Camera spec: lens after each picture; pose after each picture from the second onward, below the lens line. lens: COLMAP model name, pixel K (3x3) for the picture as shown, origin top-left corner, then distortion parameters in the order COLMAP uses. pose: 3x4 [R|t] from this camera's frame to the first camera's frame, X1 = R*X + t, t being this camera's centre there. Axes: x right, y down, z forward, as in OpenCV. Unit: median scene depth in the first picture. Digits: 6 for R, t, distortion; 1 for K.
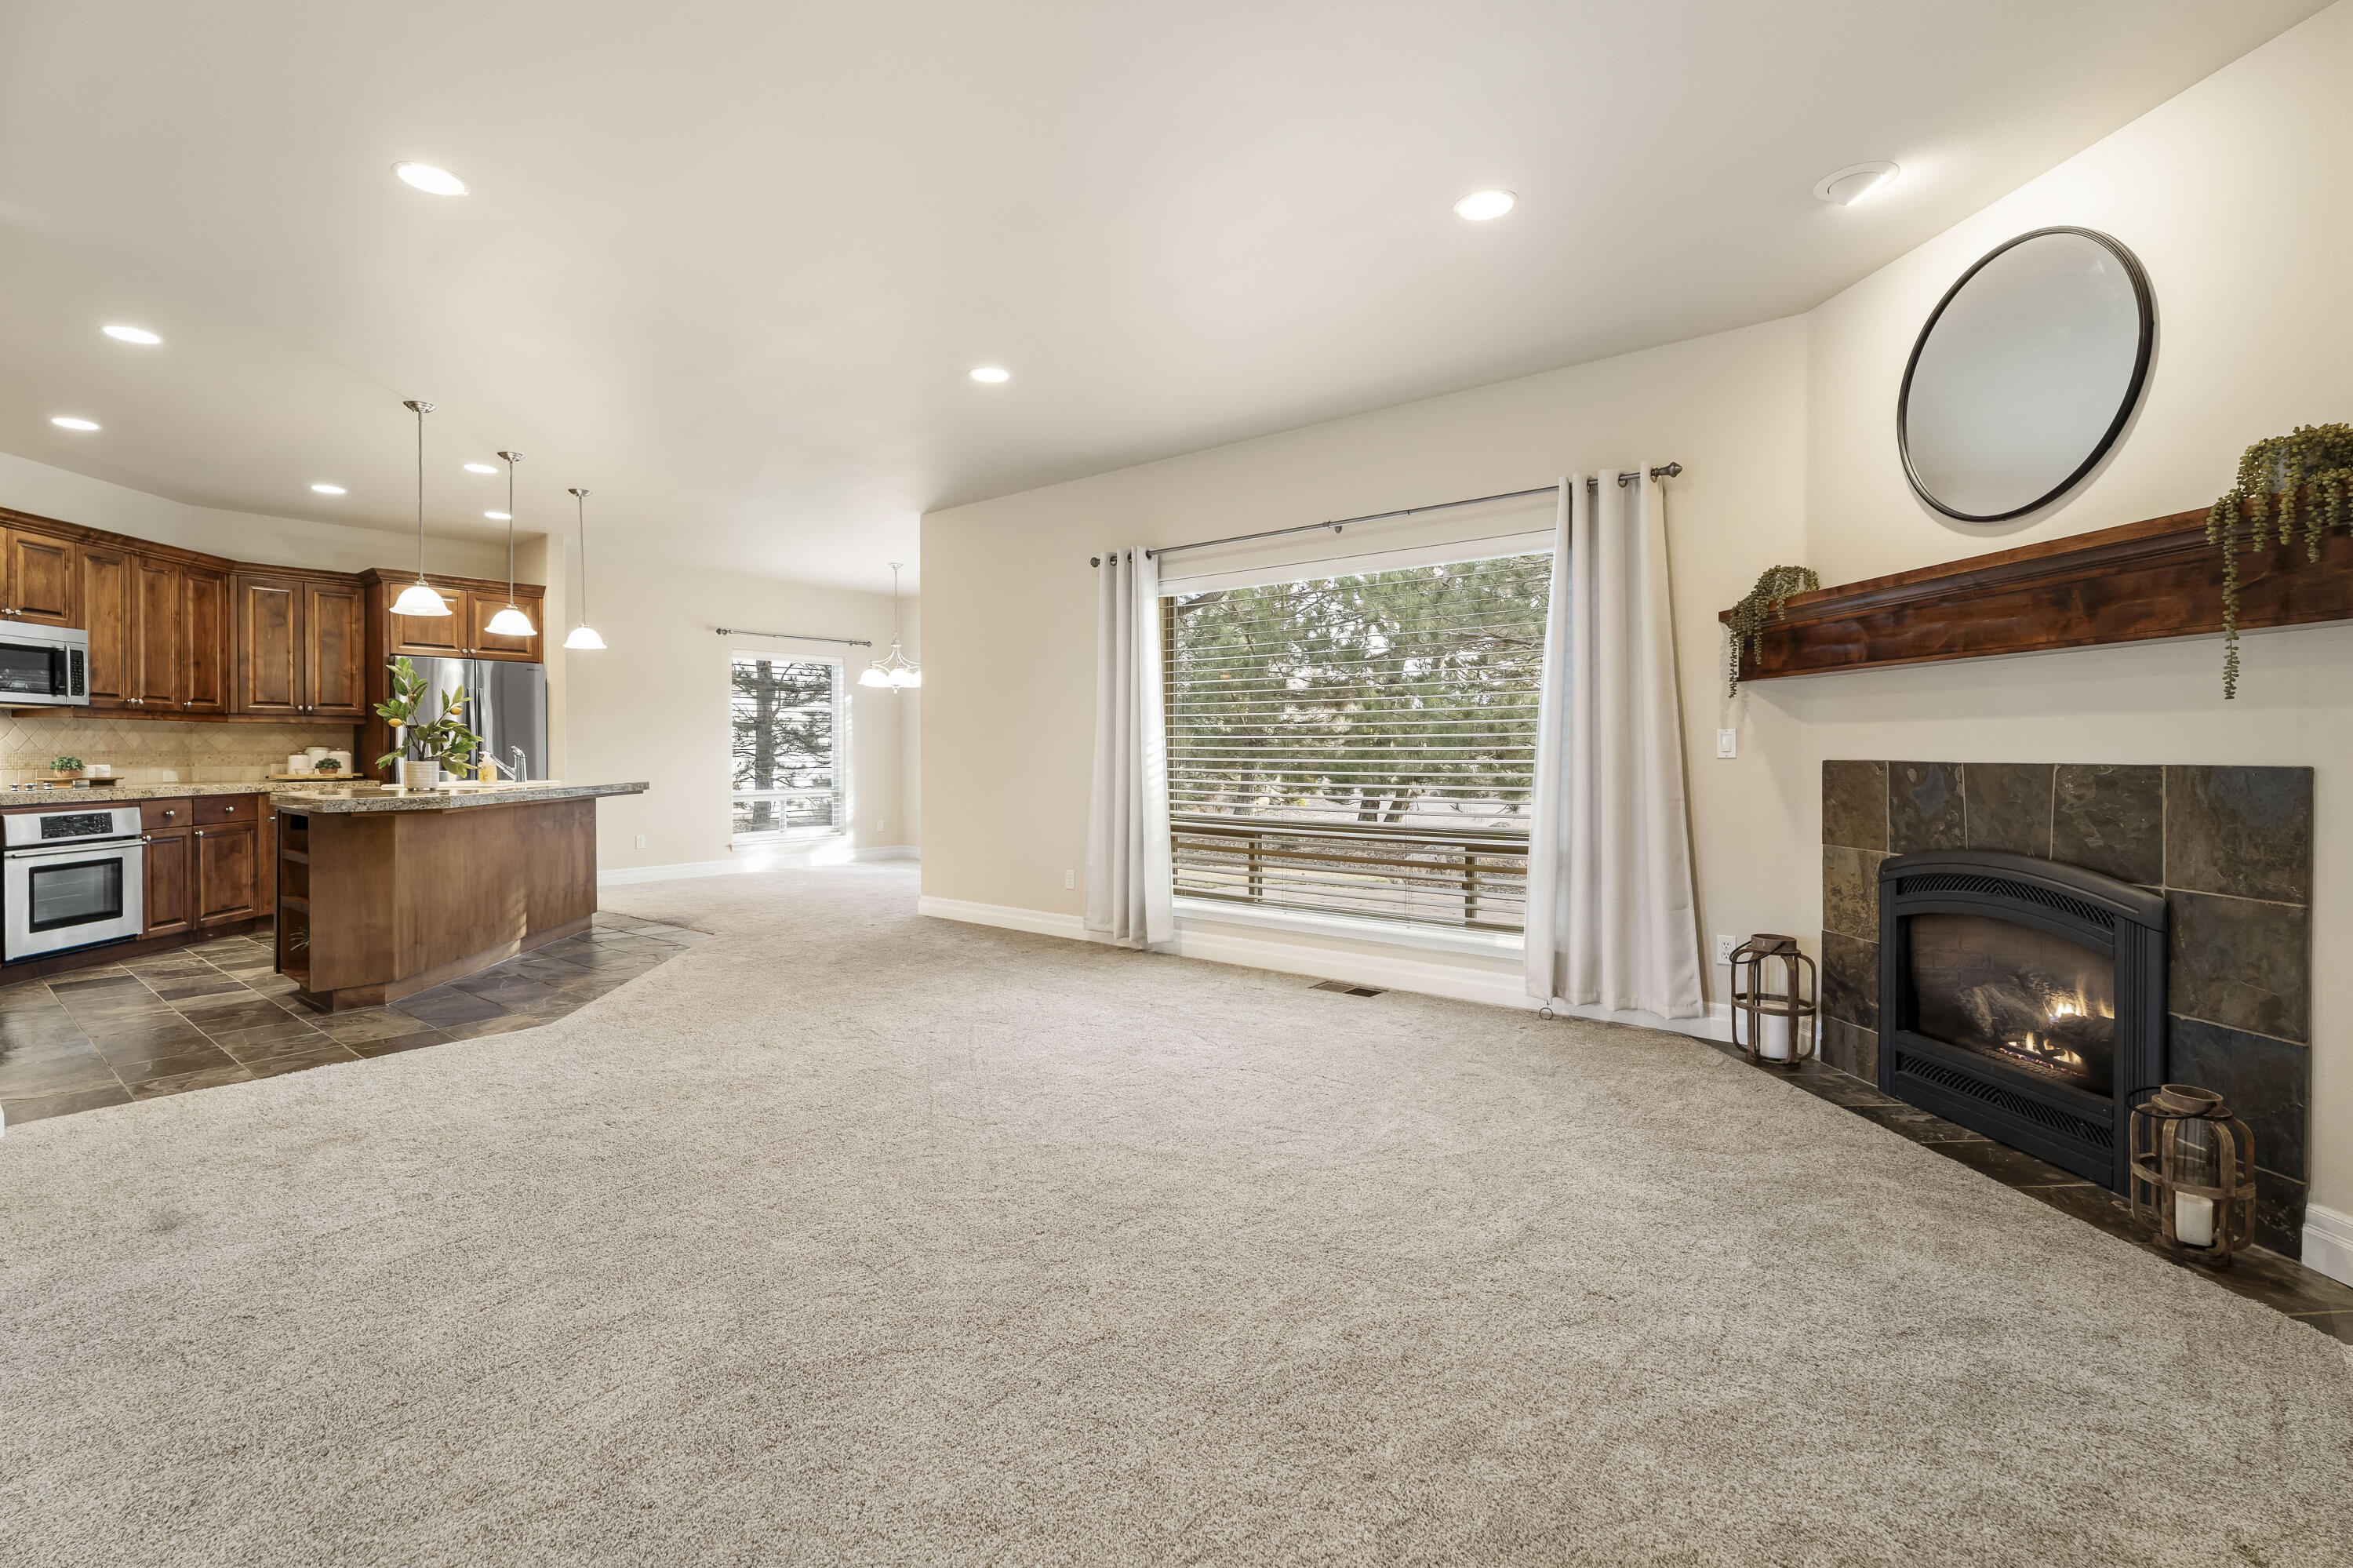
lens RADIAL K [[1075.1, 0, 1164.9], [0, 1075.1, 755.6], [0, 0, 1]] dist [0.005006, -0.001579]
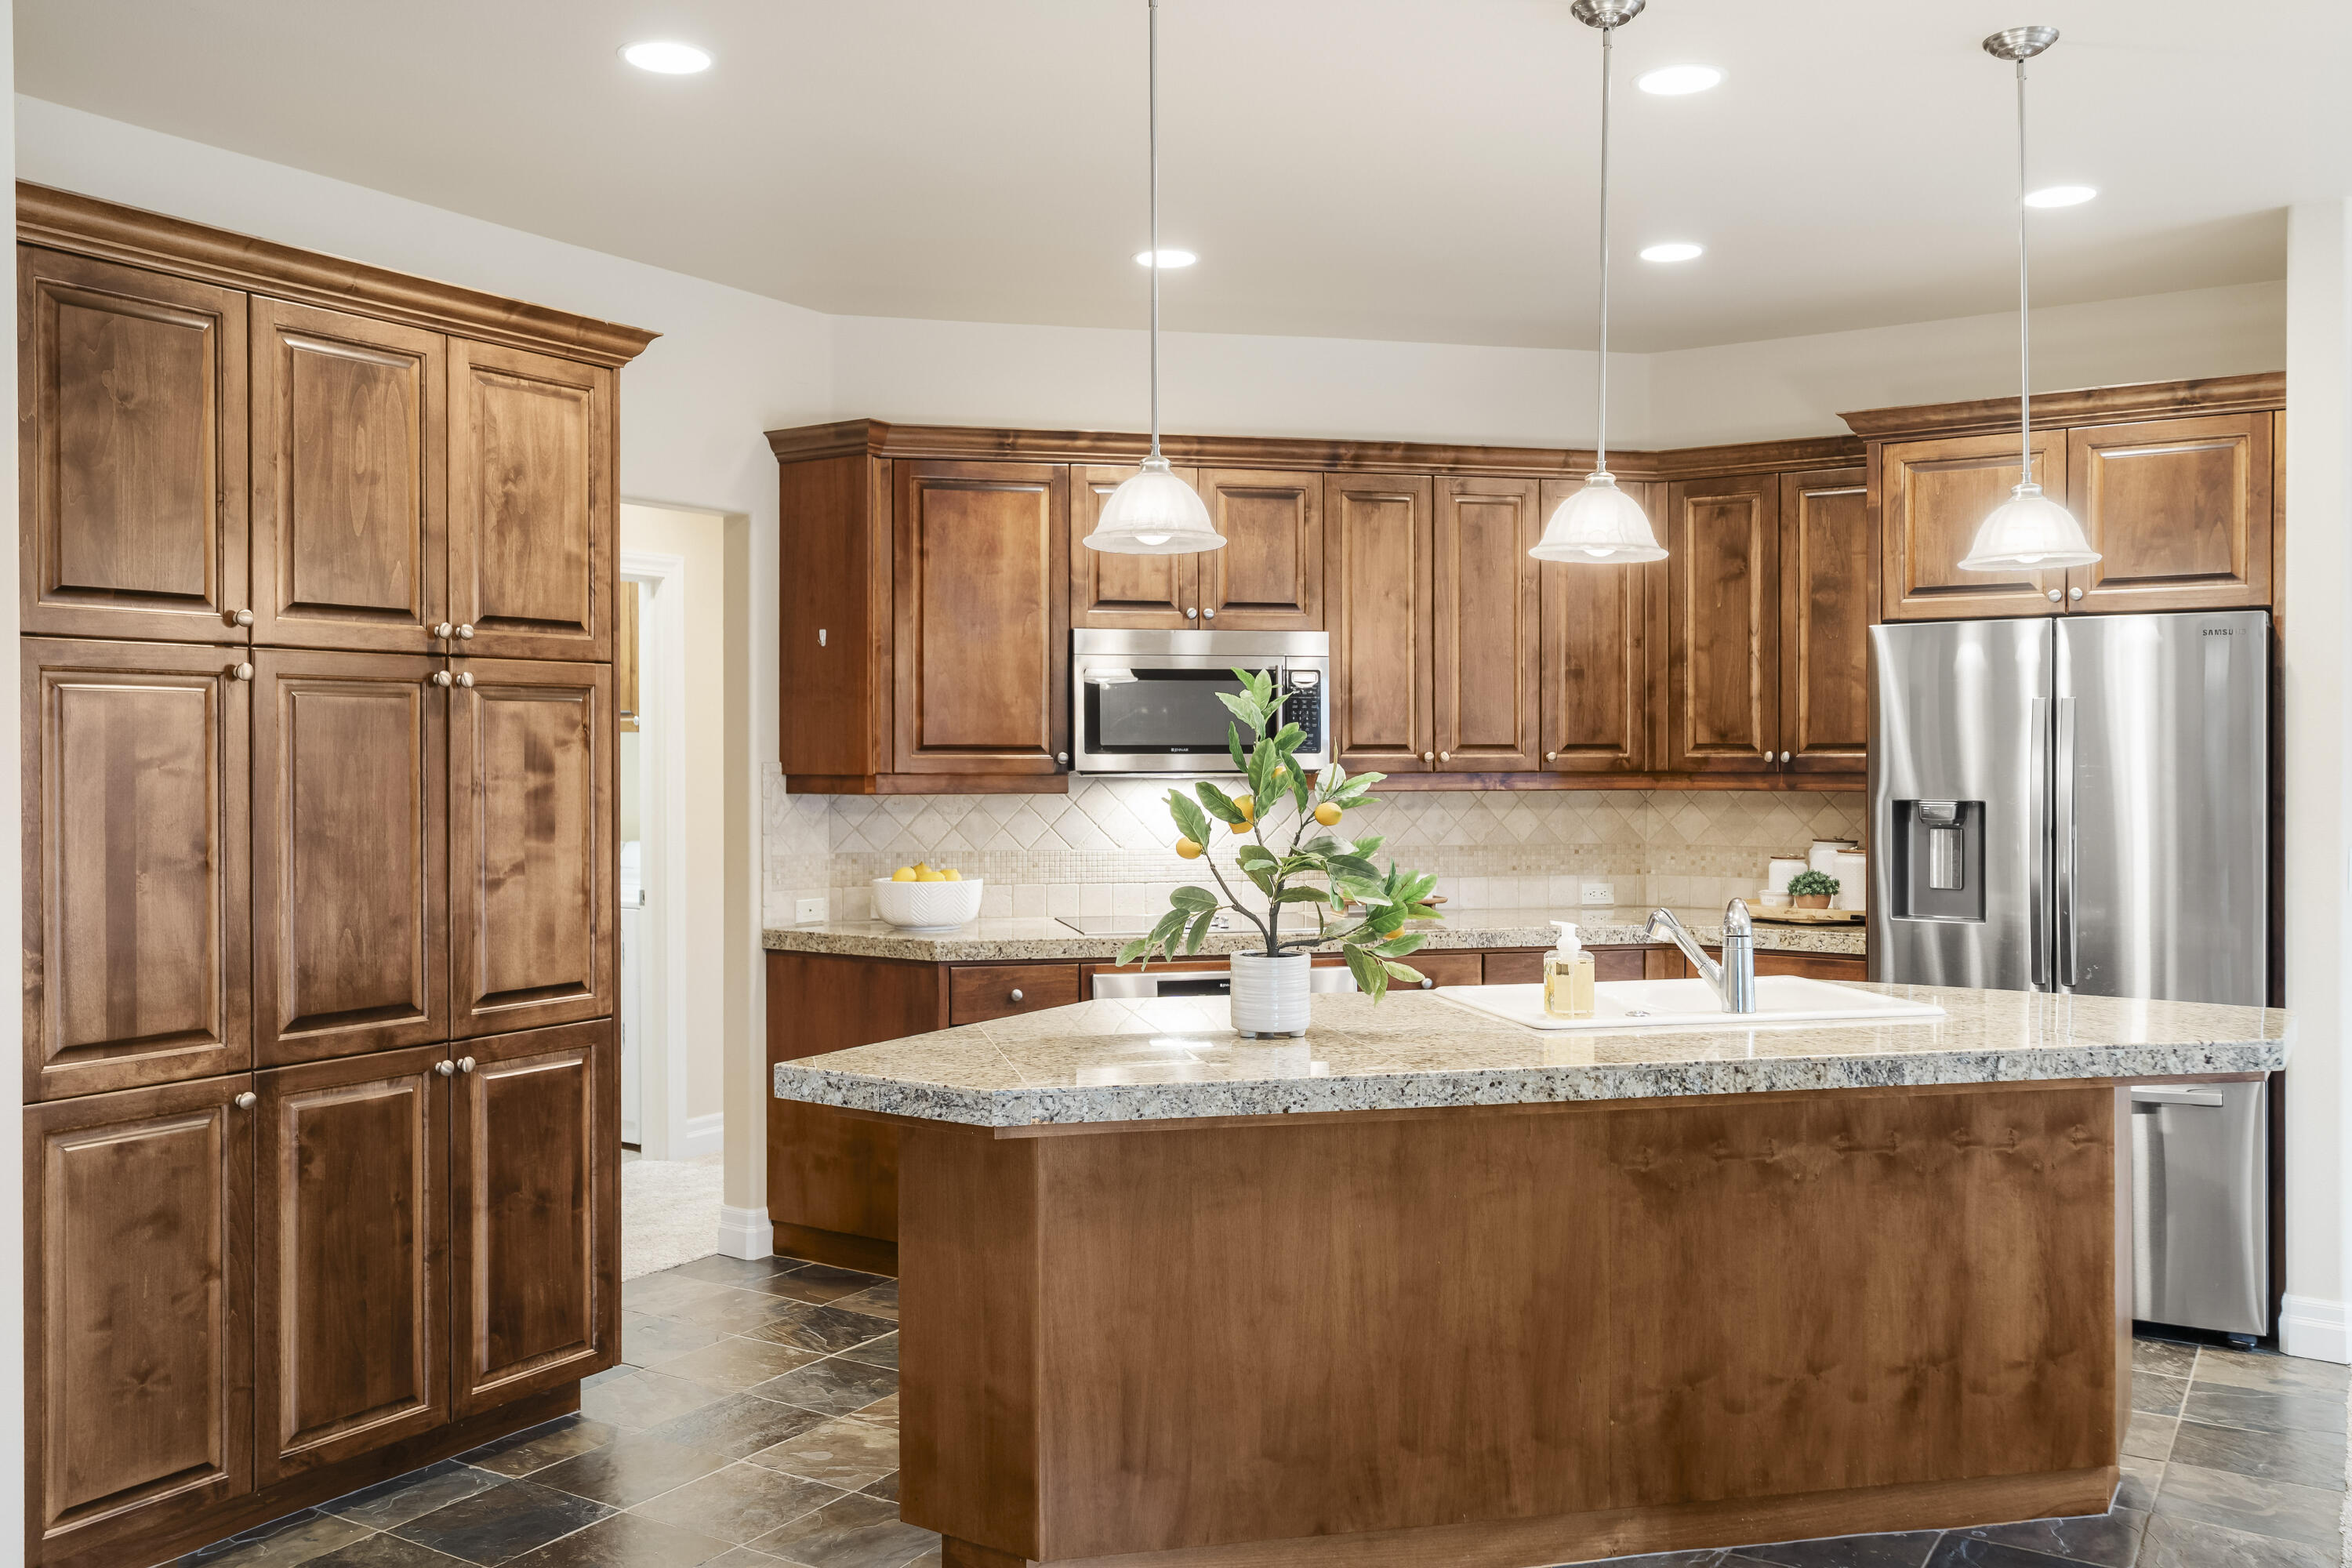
lens RADIAL K [[1921.0, 0, 1175.7], [0, 1921.0, 783.5], [0, 0, 1]] dist [-0.003093, 0.021771]
pose [[0.131160, 0.016957, -0.991216, -0.048825], [-0.003231, 0.999856, 0.016677, -0.051672], [0.991356, 0.001015, 0.131196, 0.739848]]
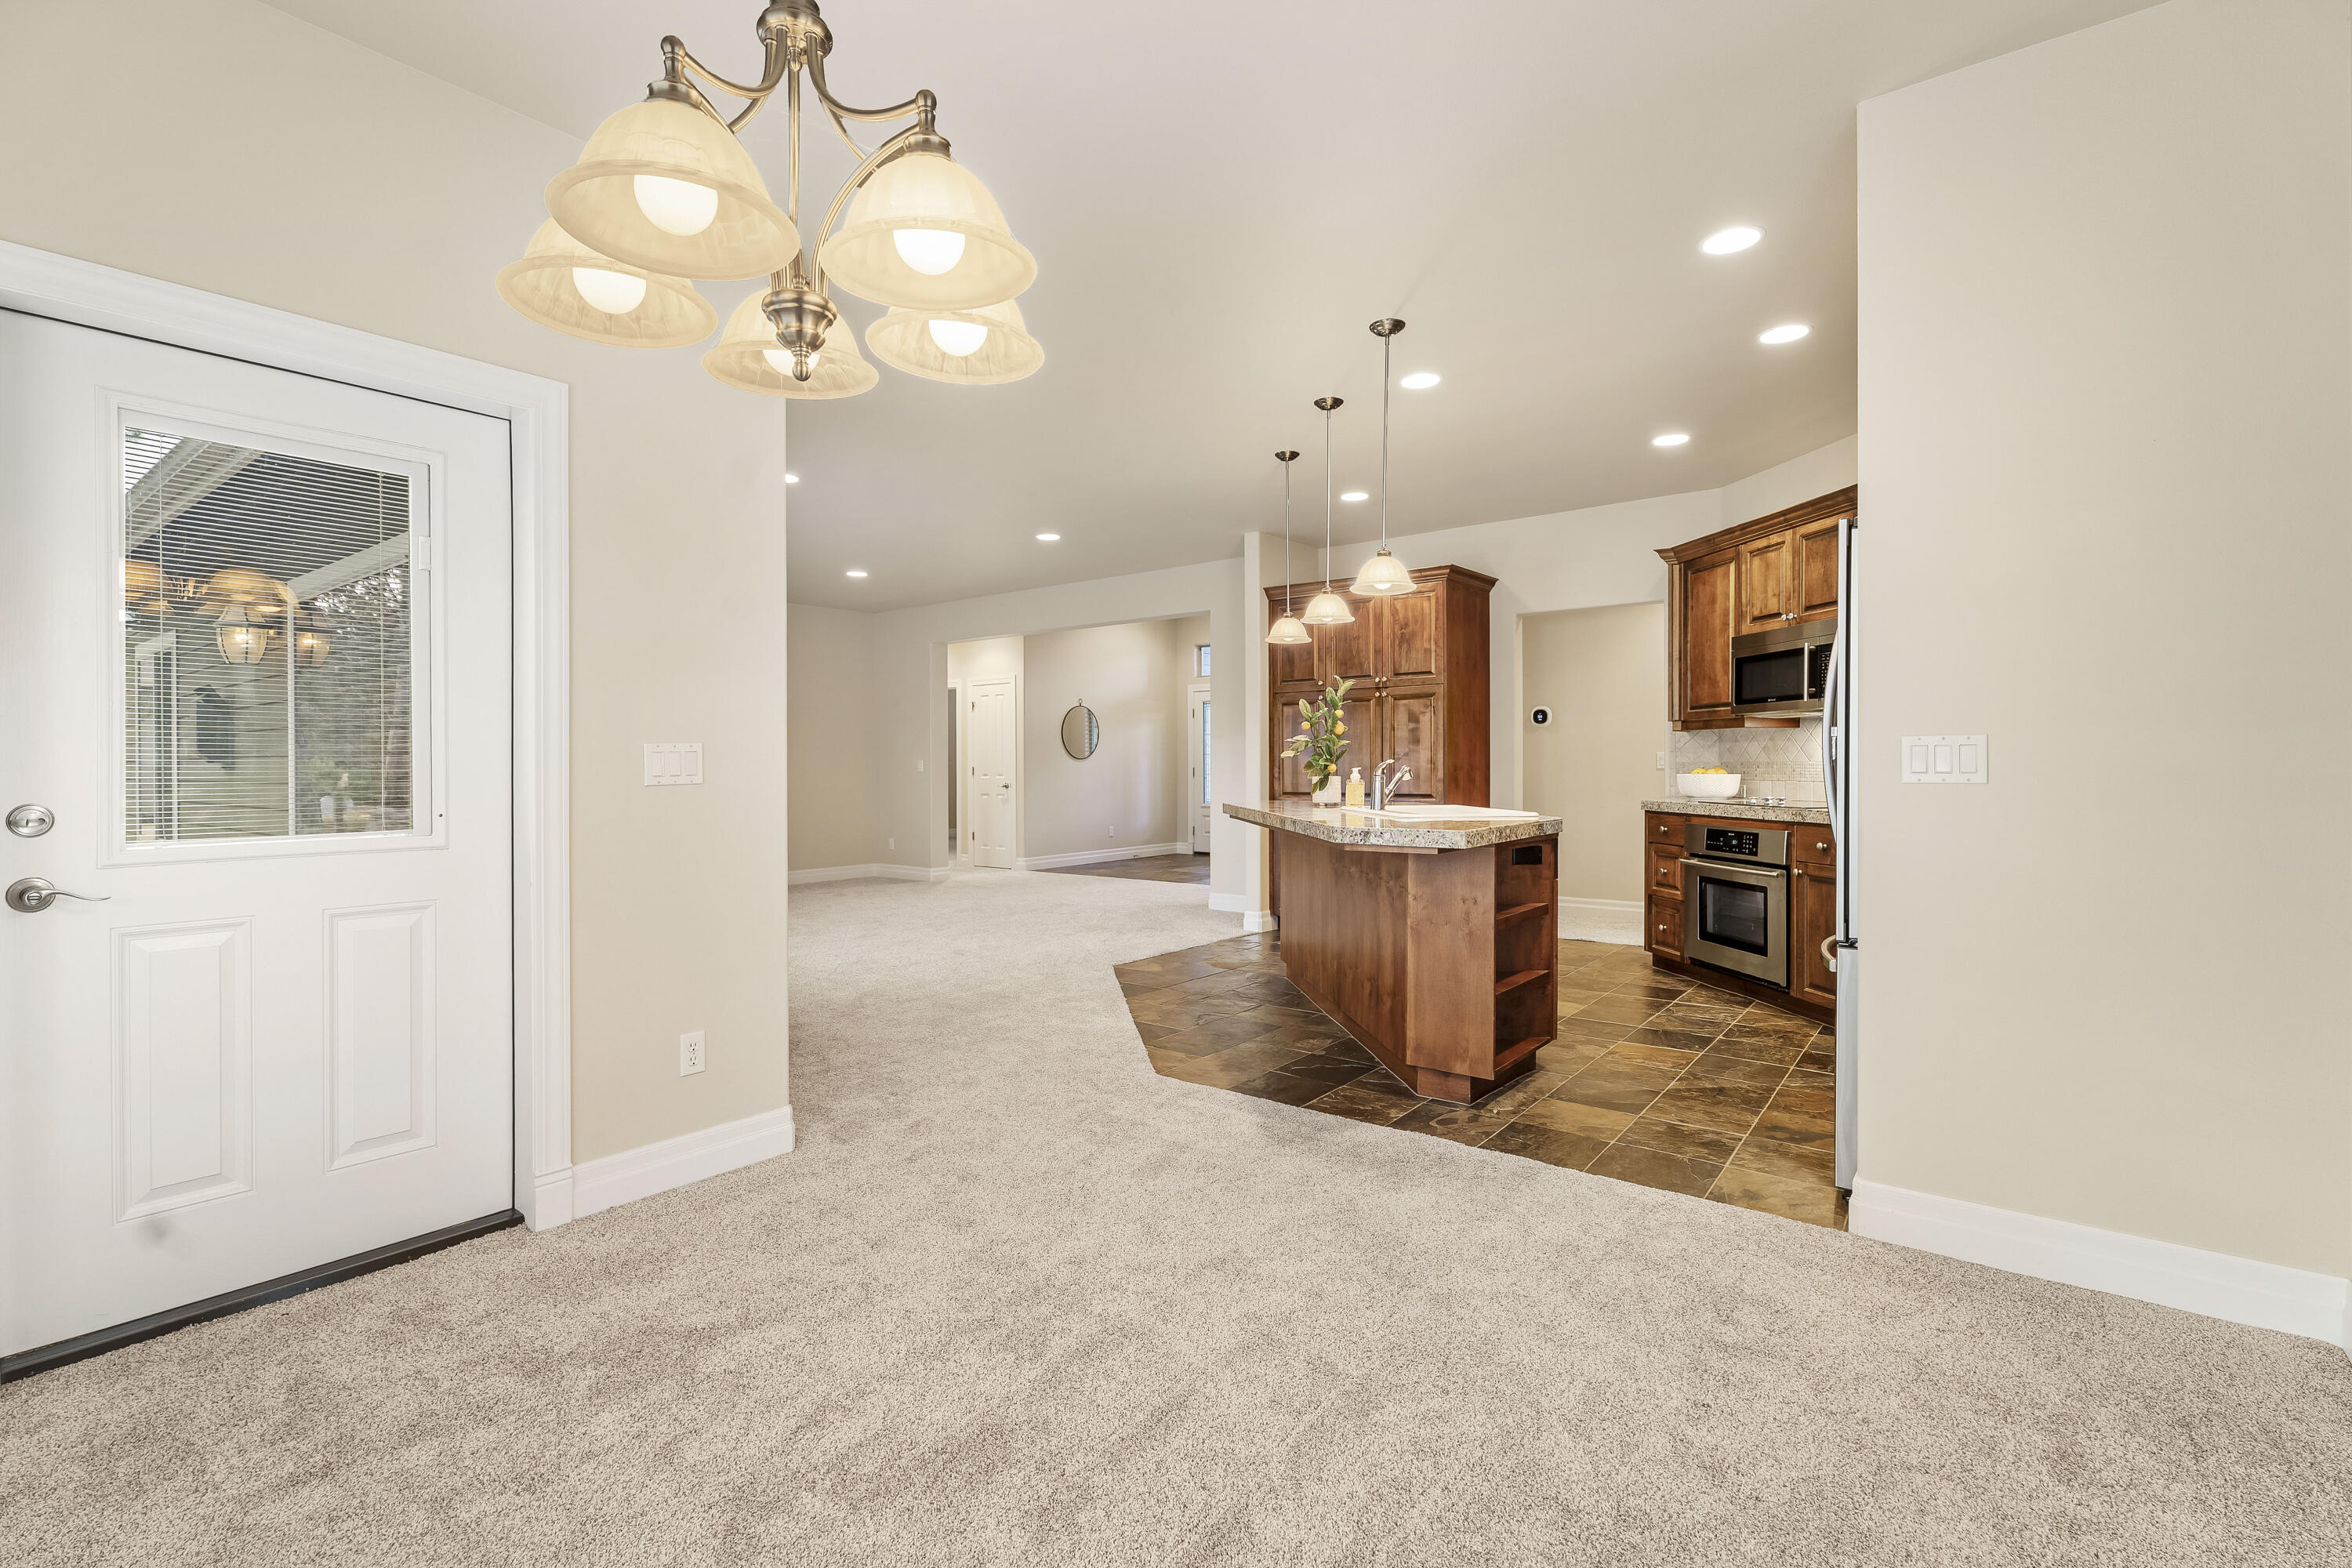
lens RADIAL K [[1074.6, 0, 1167.5], [0, 1074.6, 778.4], [0, 0, 1]] dist [0.005006, -0.001579]
pose [[-0.999511, 0.007221, -0.030422, -0.425608], [0.006664, 0.999808, 0.018401, -0.010242], [0.030549, 0.018189, -0.999368, 1.678001]]
